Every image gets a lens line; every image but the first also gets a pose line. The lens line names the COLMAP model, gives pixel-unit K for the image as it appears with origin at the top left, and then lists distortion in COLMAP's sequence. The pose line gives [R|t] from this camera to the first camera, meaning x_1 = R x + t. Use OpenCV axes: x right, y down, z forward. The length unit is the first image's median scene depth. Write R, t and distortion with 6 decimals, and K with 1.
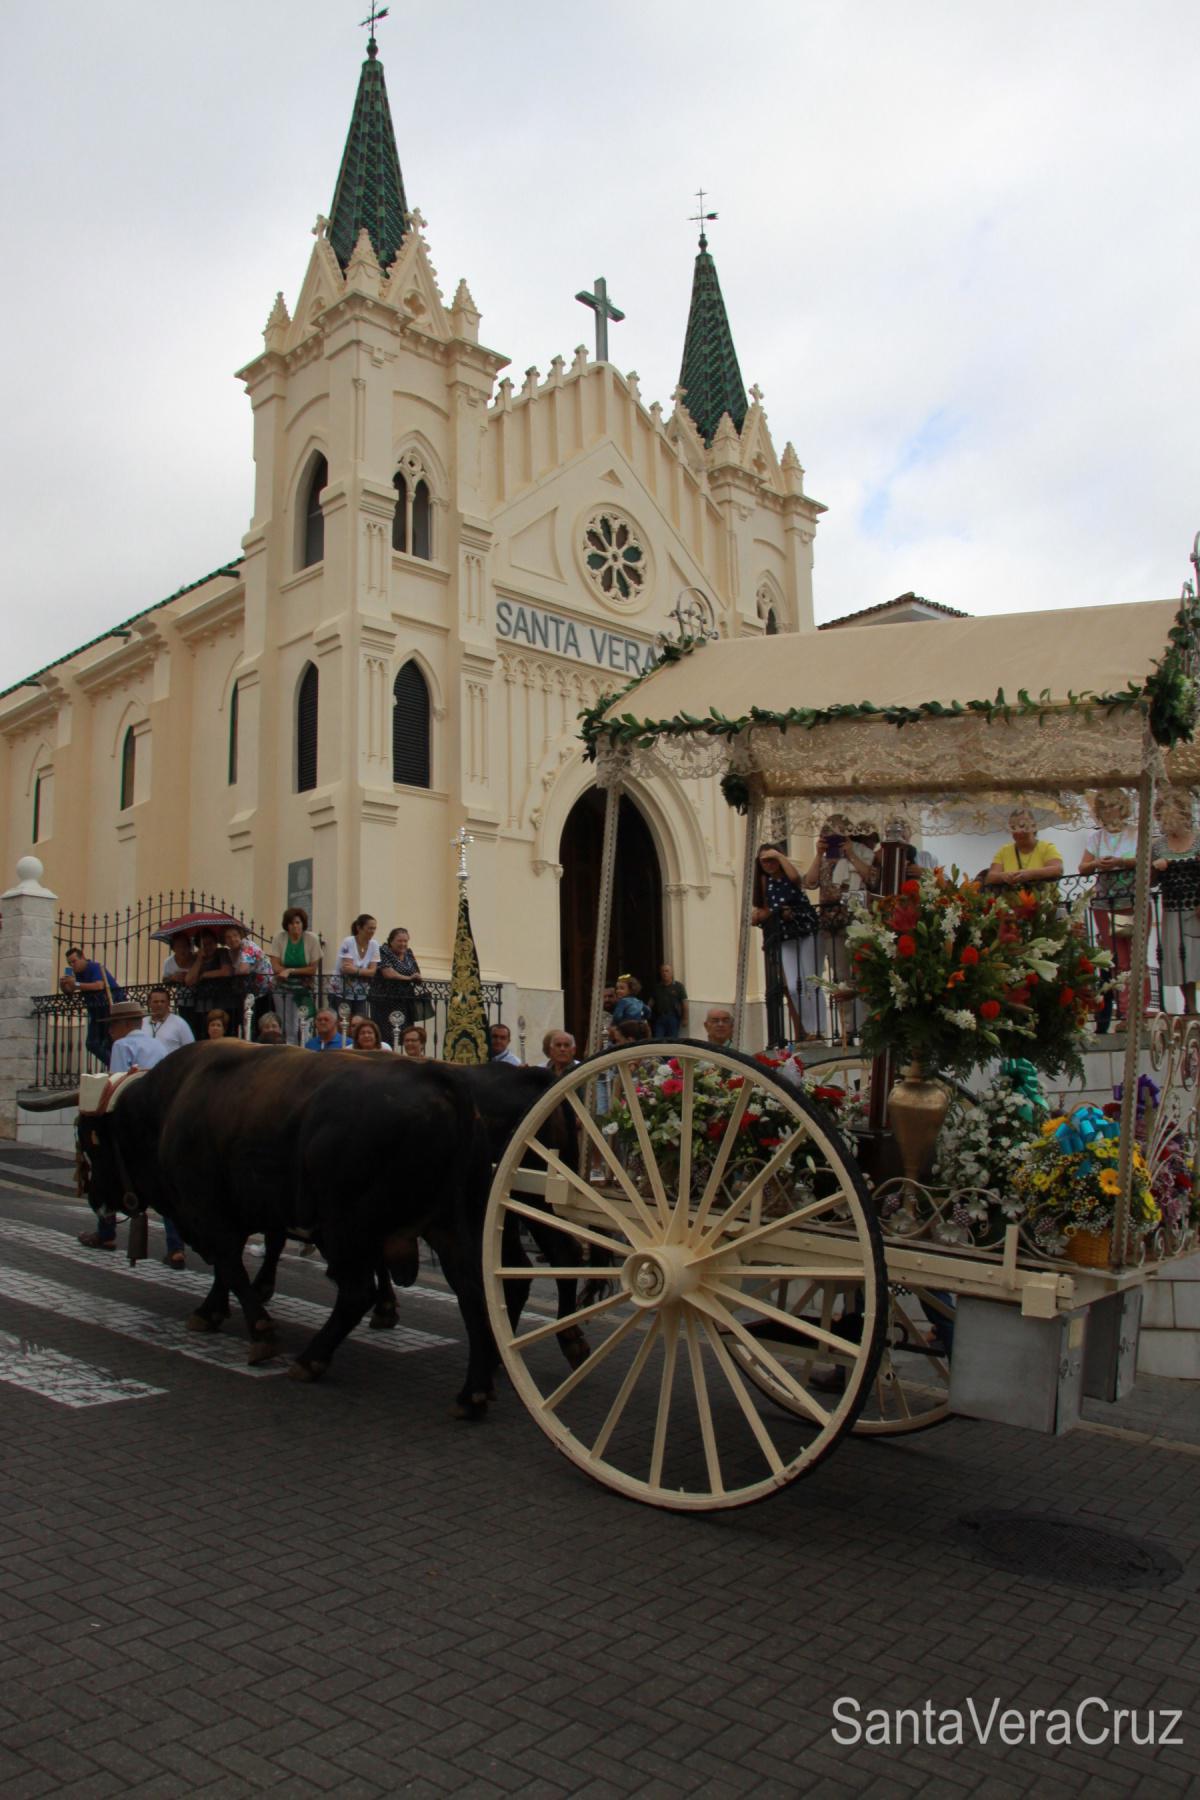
lens RADIAL K [[1480.0, 0, 567.9], [0, 1480.0, 868.5], [0, 0, 1]] dist [-0.148014, 0.144691]
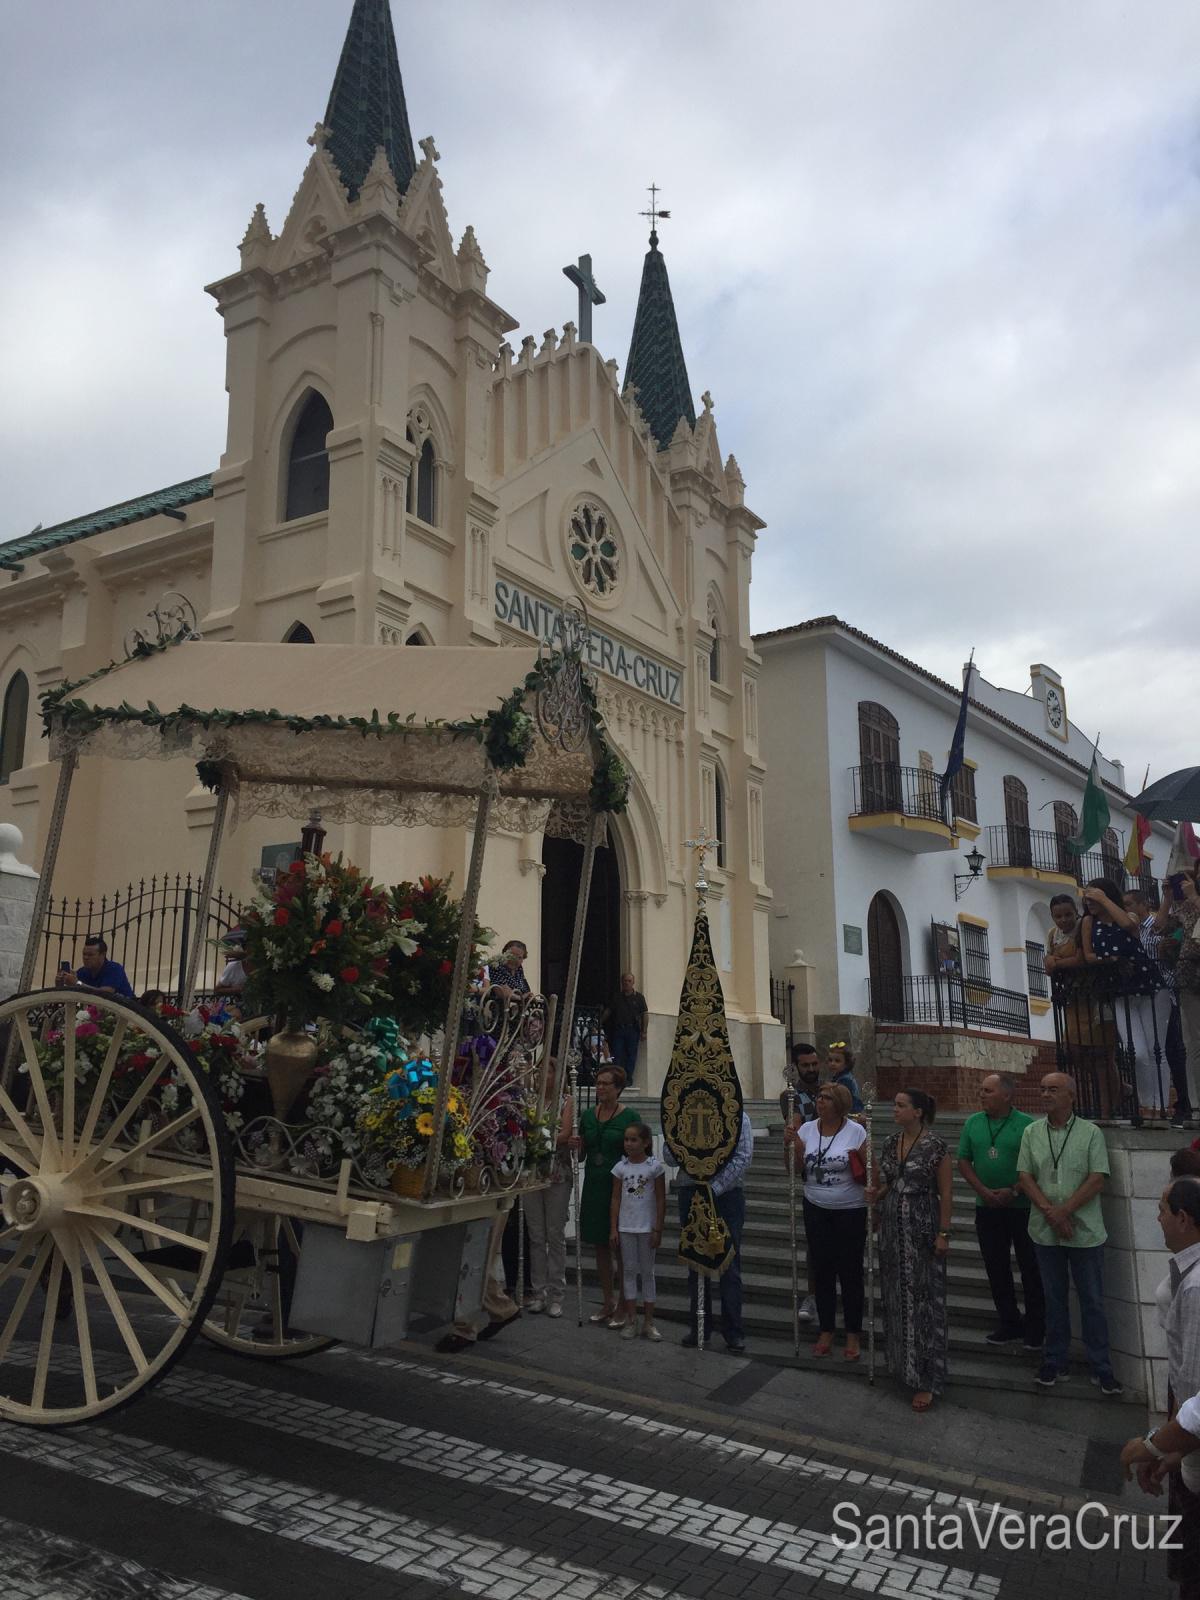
lens RADIAL K [[1362.4, 0, 590.3], [0, 1362.4, 784.1], [0, 0, 1]] dist [0.117870, -0.110288]
pose [[0.972681, 0.074549, 0.219851, -0.161196], [-0.062319, 0.996125, -0.062061, -0.001782], [-0.223625, 0.046664, 0.973557, 0.134339]]
